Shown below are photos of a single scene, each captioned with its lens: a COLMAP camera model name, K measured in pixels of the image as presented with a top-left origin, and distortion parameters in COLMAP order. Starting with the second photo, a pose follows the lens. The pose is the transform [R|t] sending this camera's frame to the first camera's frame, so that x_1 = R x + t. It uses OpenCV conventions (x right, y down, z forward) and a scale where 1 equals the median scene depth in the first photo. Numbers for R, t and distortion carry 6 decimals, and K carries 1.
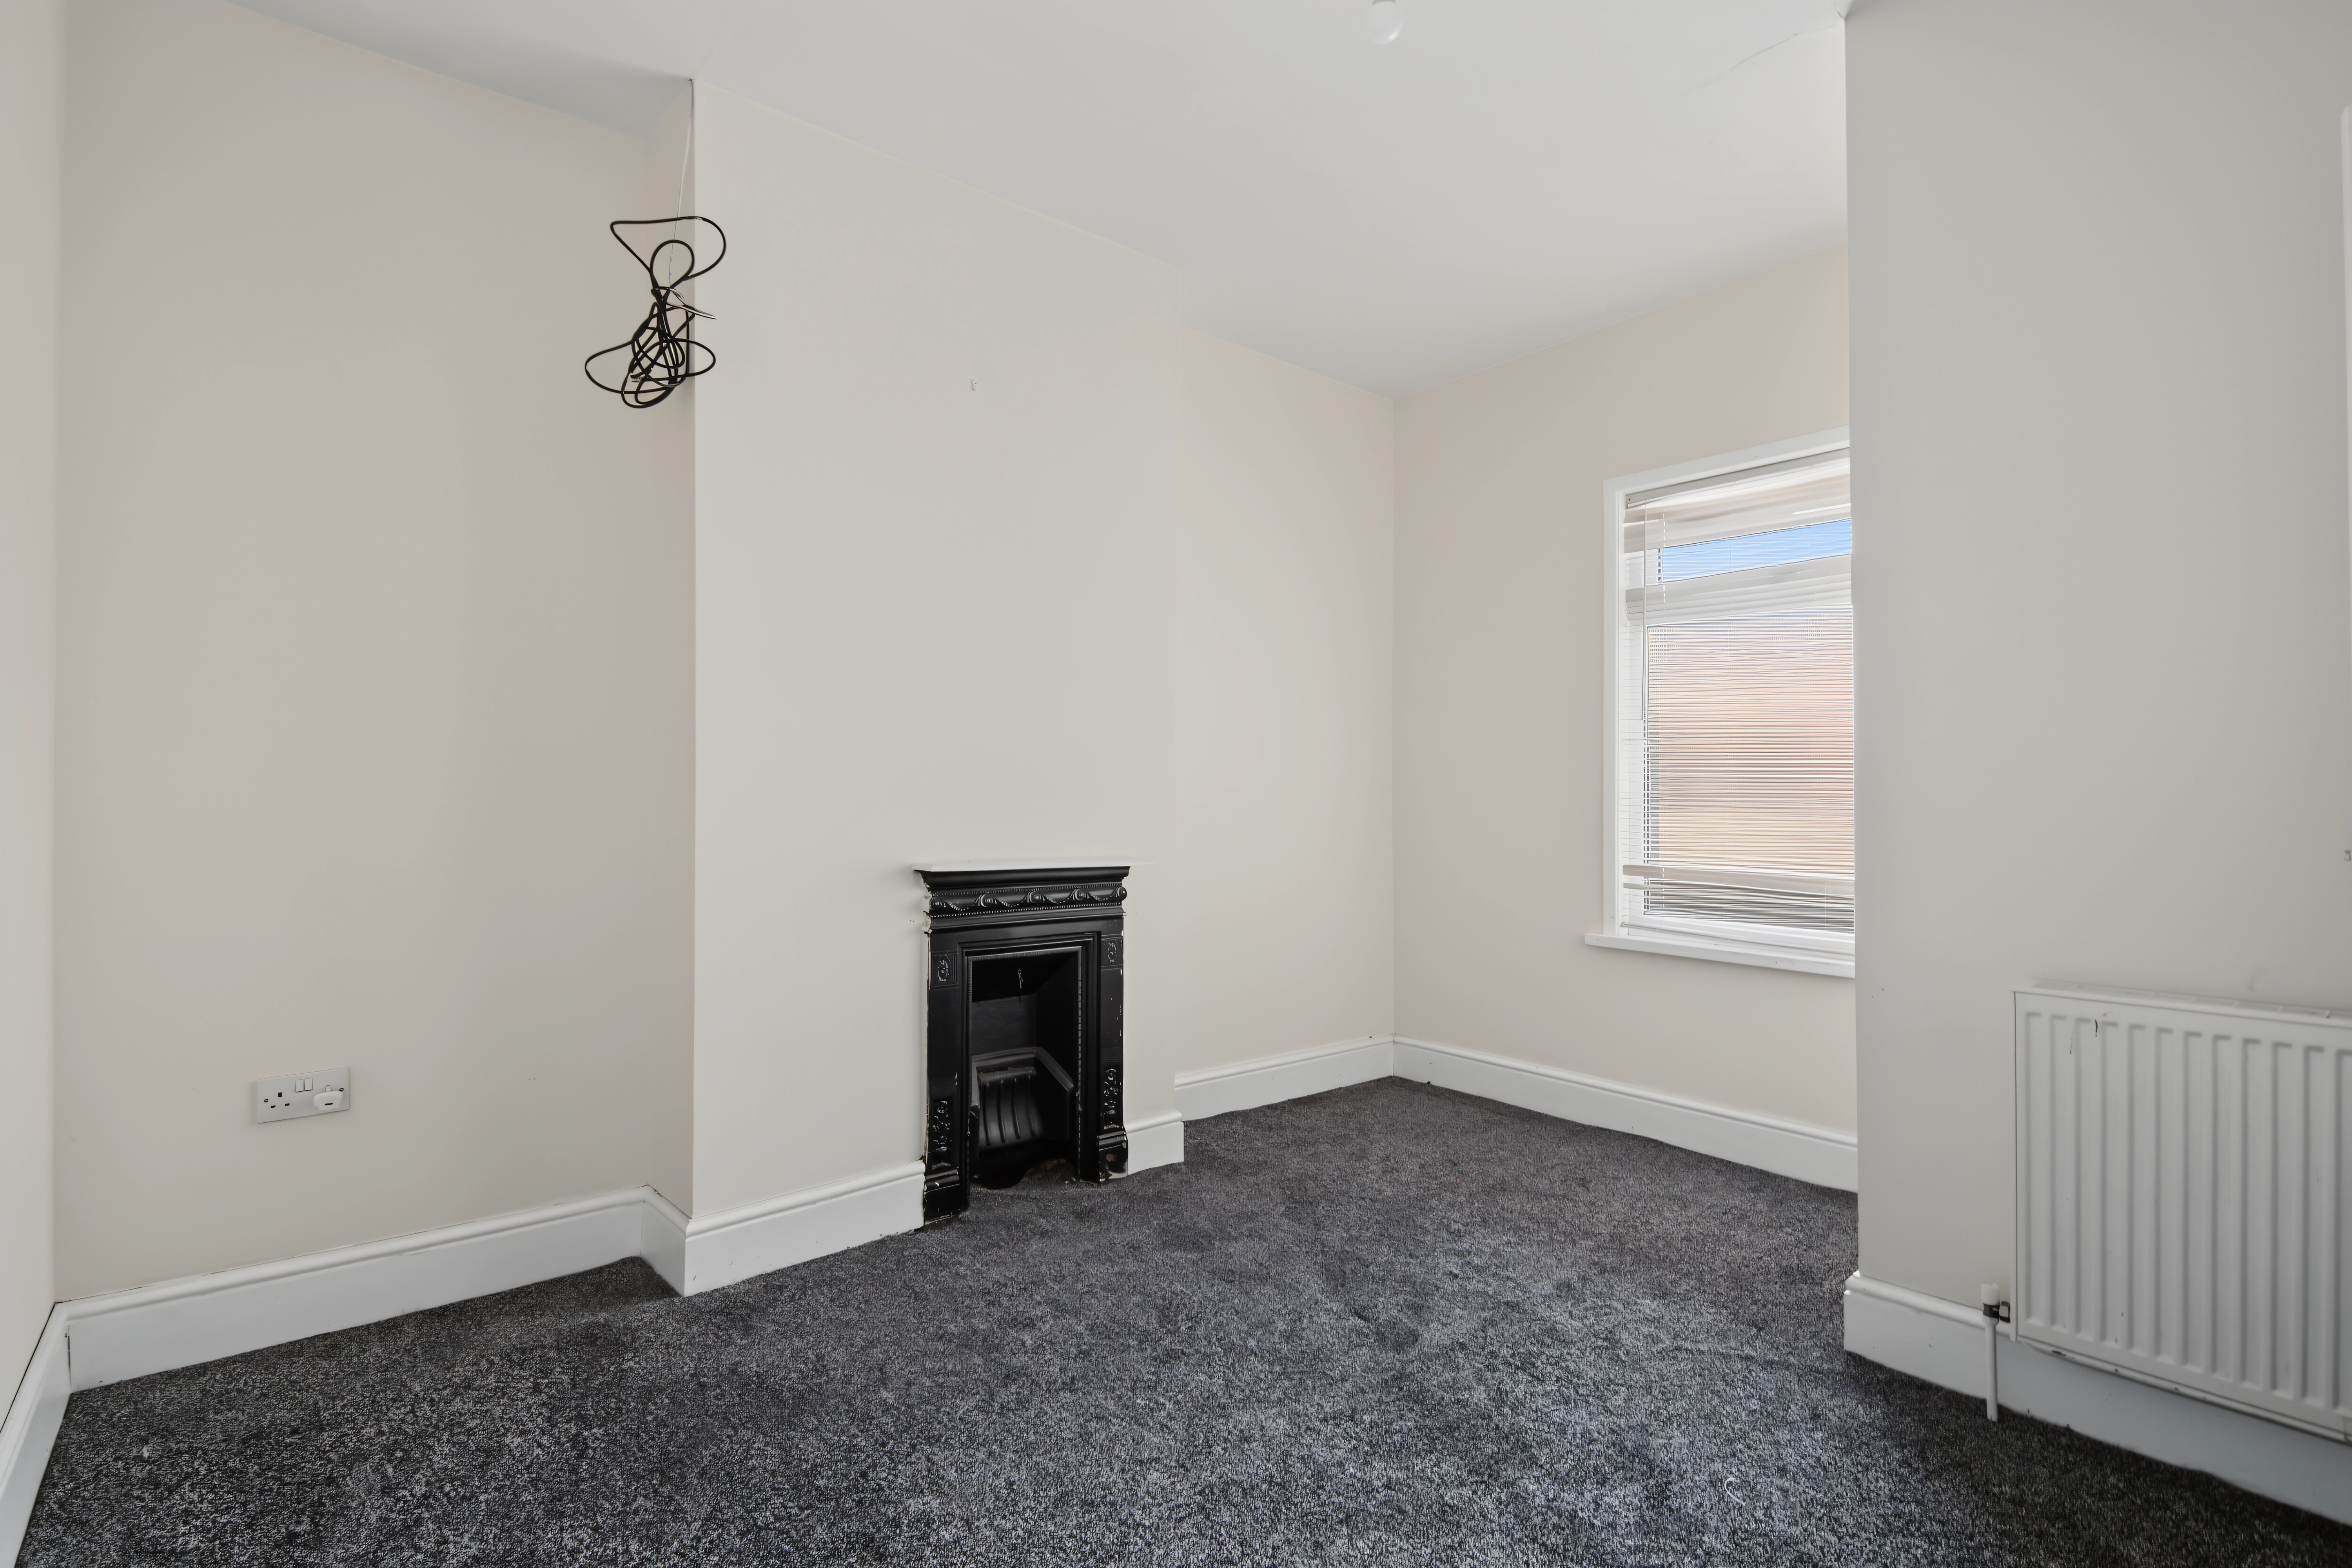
lens RADIAL K [[1136.9, 0, 1167.3], [0, 1136.9, 751.4], [0, 0, 1]] dist [0.003359, -0.009651]
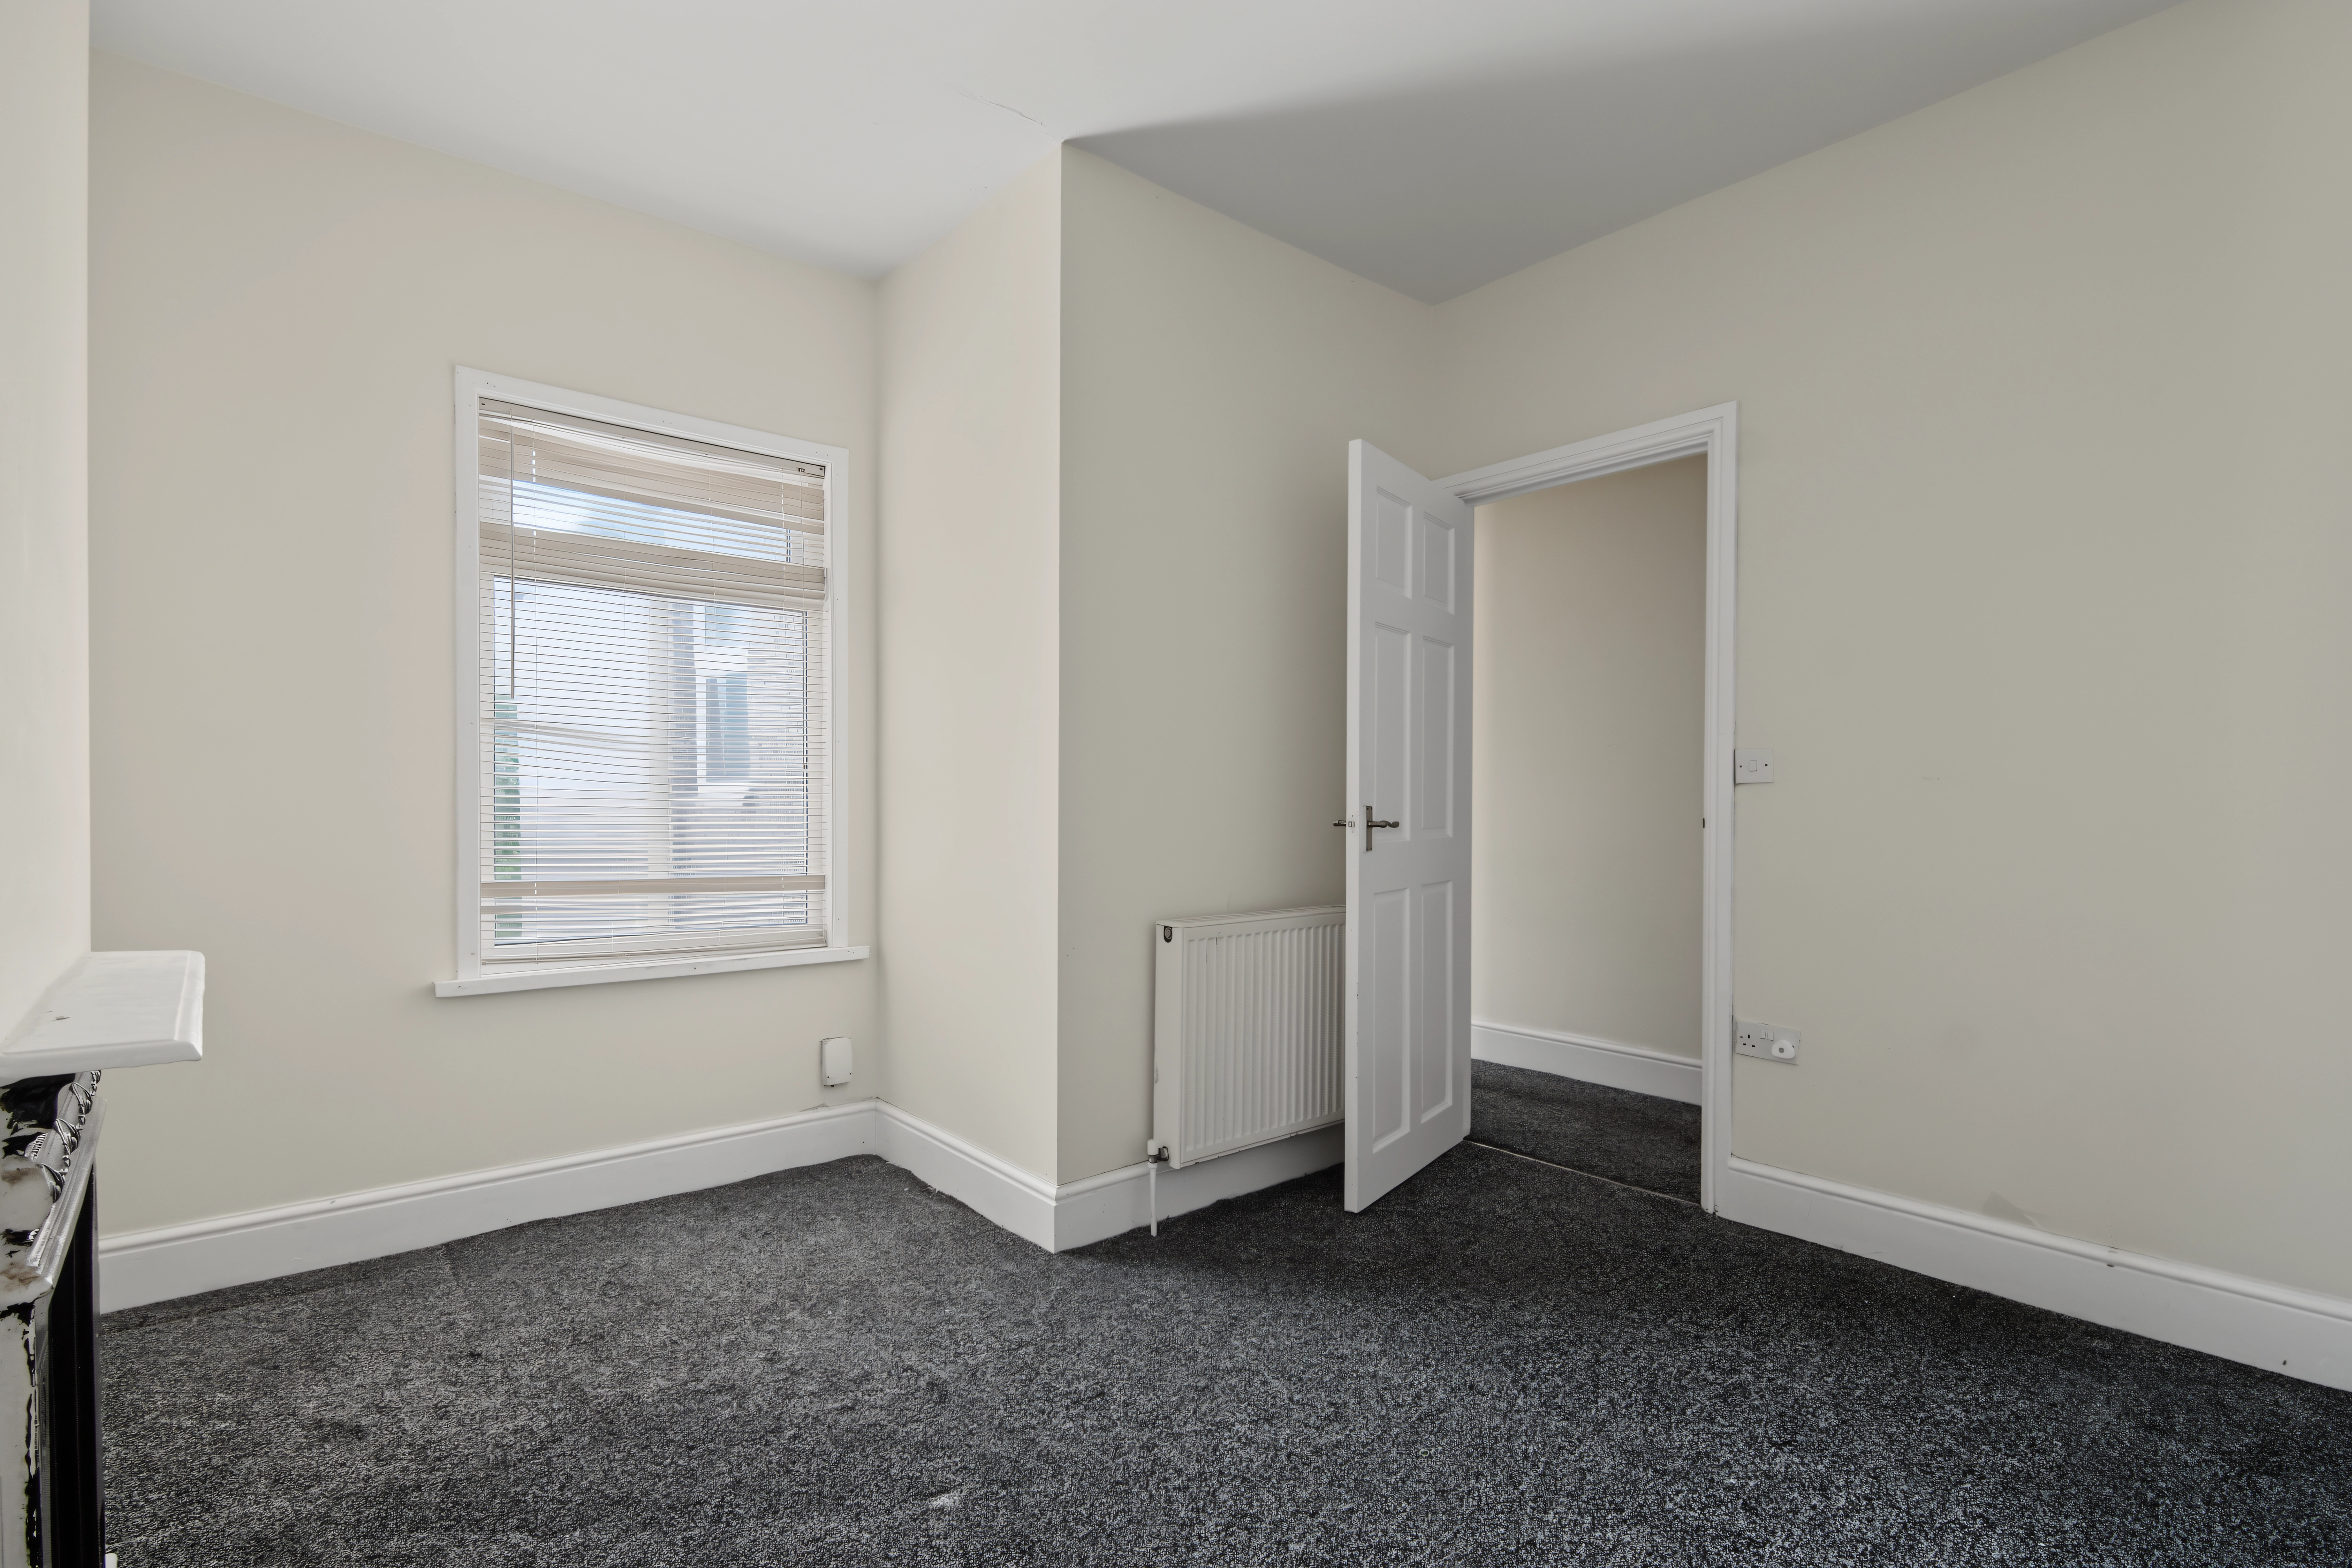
lens RADIAL K [[1136.9, 0, 1167.3], [0, 1136.9, 751.4], [0, 0, 1]] dist [0.003359, -0.009651]
pose [[-0.032648, 0.034664, 0.998866, -0.450413], [-0.039015, 0.998592, -0.035930, 0.025757], [-0.998705, -0.040144, -0.031249, 0.676936]]
